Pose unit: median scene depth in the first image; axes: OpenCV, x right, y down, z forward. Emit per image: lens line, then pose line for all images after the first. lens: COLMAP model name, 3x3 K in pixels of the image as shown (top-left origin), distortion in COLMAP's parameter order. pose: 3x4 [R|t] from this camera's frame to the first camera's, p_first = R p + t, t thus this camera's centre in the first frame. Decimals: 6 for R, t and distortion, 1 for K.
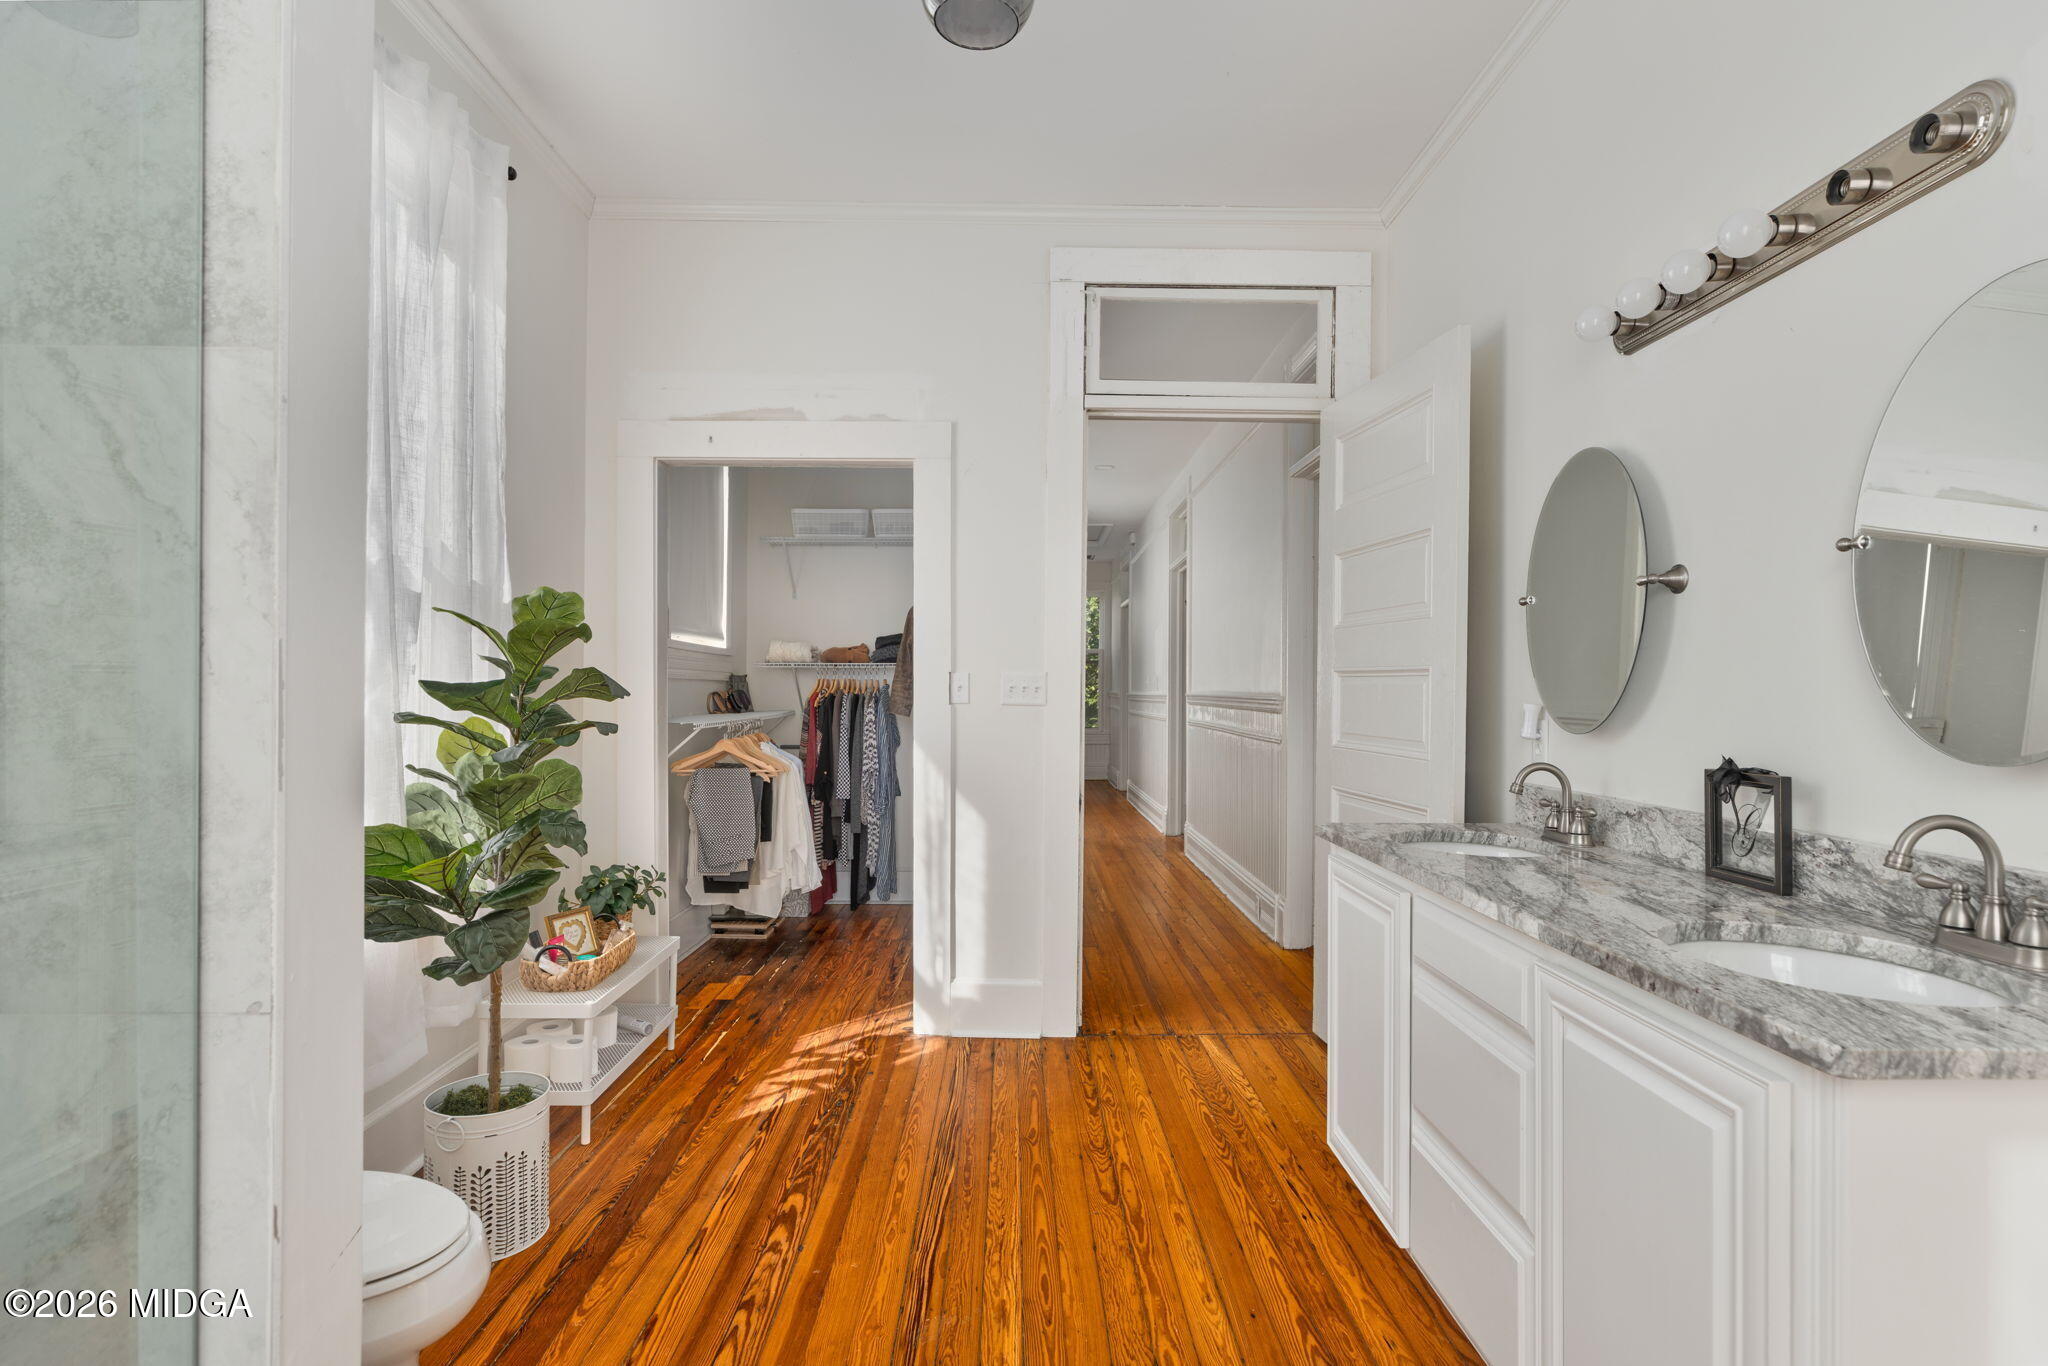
lens RADIAL K [[952.3, 0, 1029.2], [0, 952.3, 687.5], [0, 0, 1]] dist [-0.001093, -0.000198]
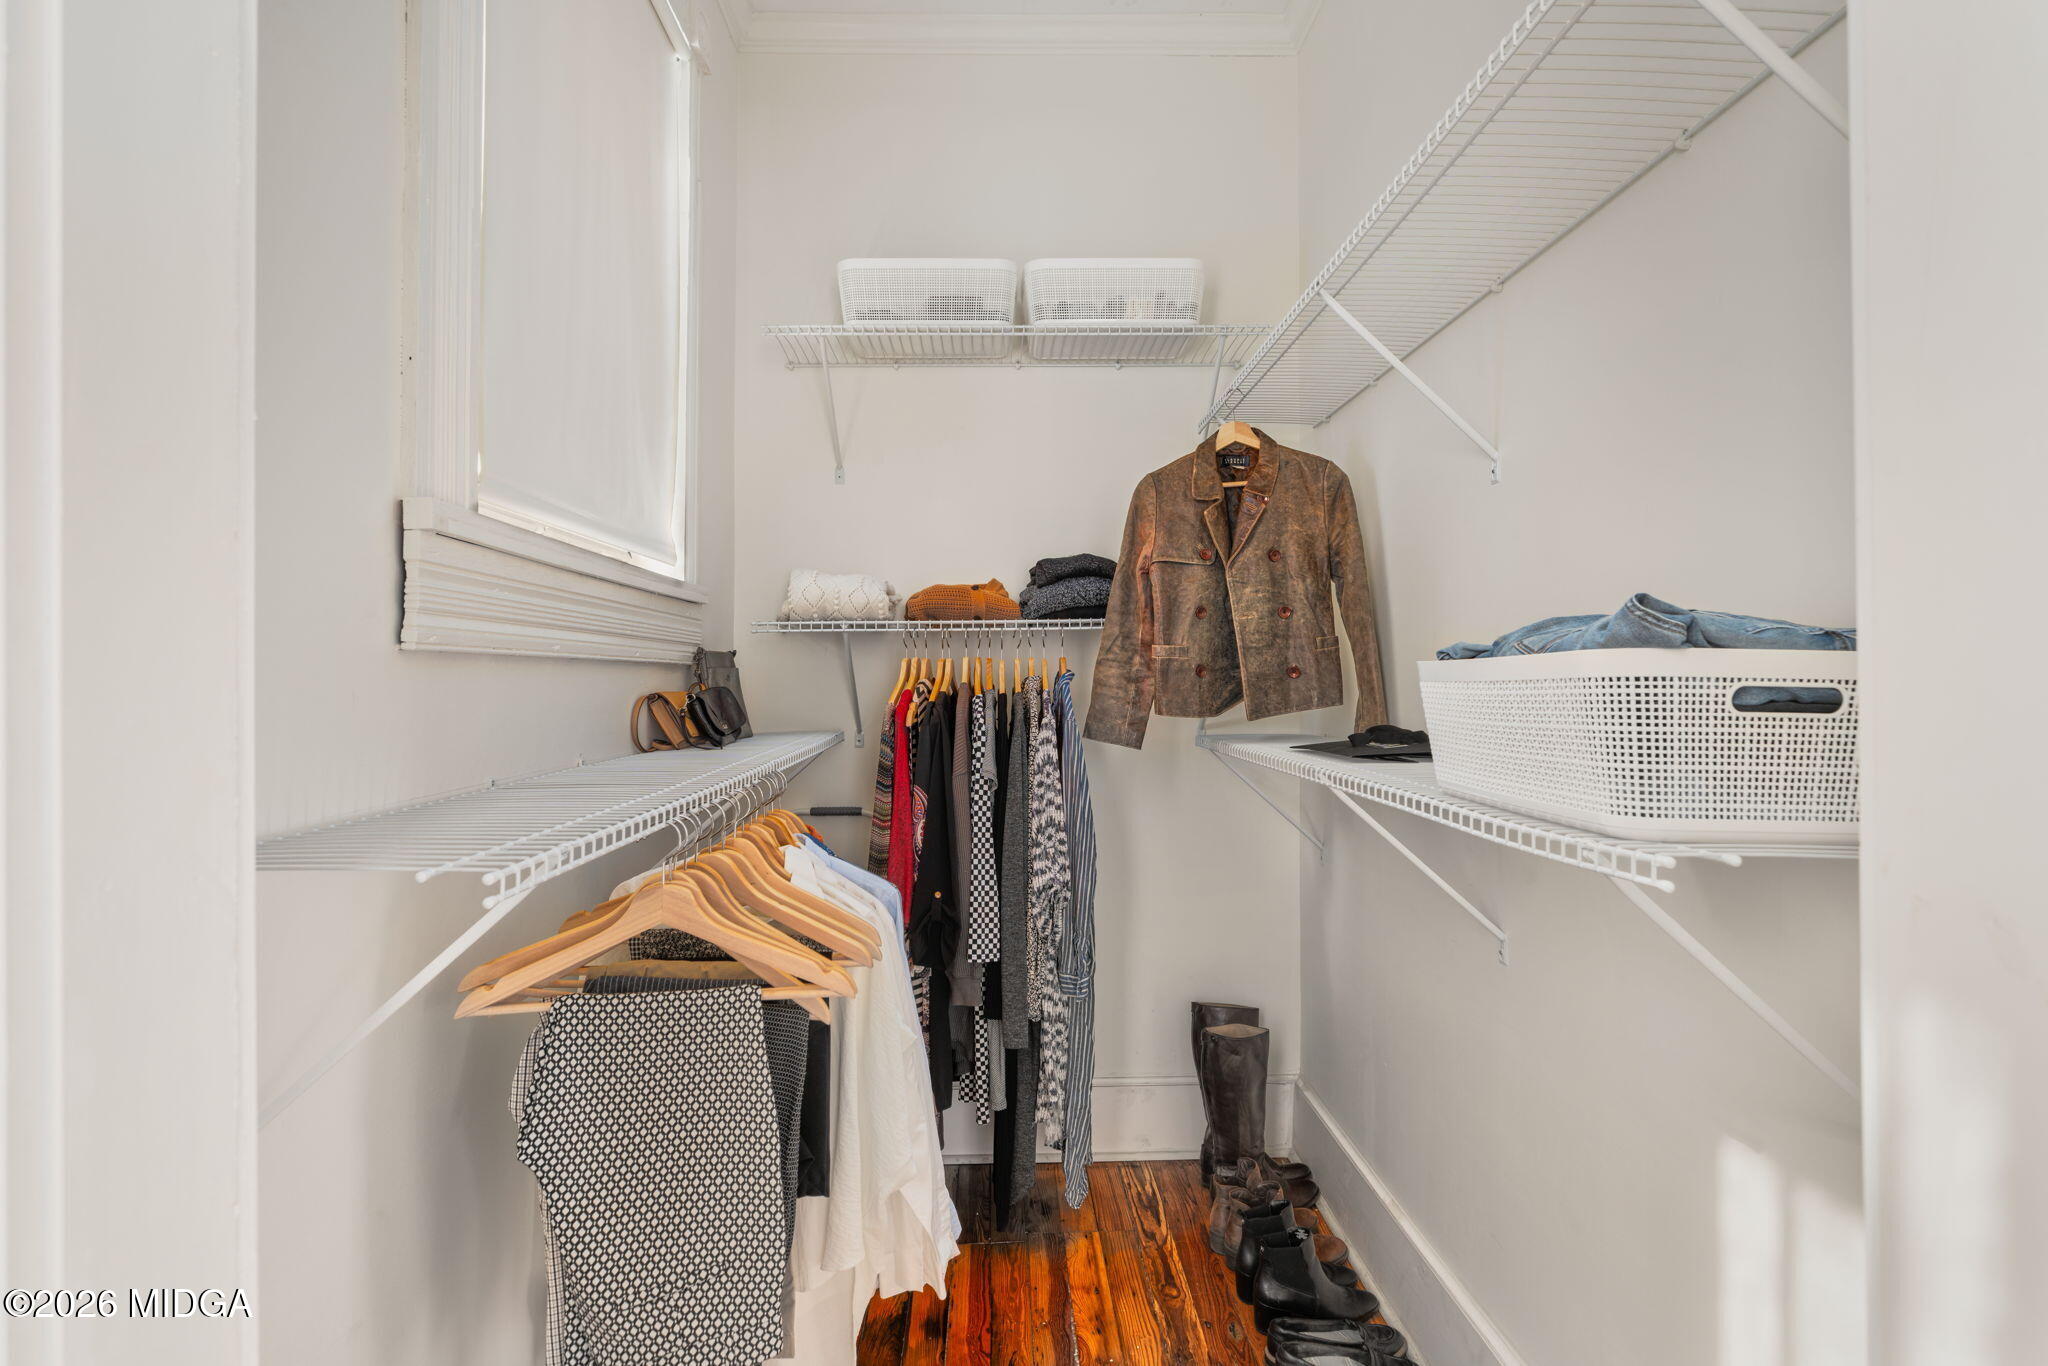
lens RADIAL K [[952.3, 0, 1018.0], [0, 952.3, 670.7], [0, 0, 1]] dist [-0.001093, -0.000198]
pose [[0.999954, -0.009015, 0.003263, -0.174549], [0.009015, 0.999959, 0.000123, -0.003306], [-0.003264, -0.000094, 0.999995, 0.583400]]
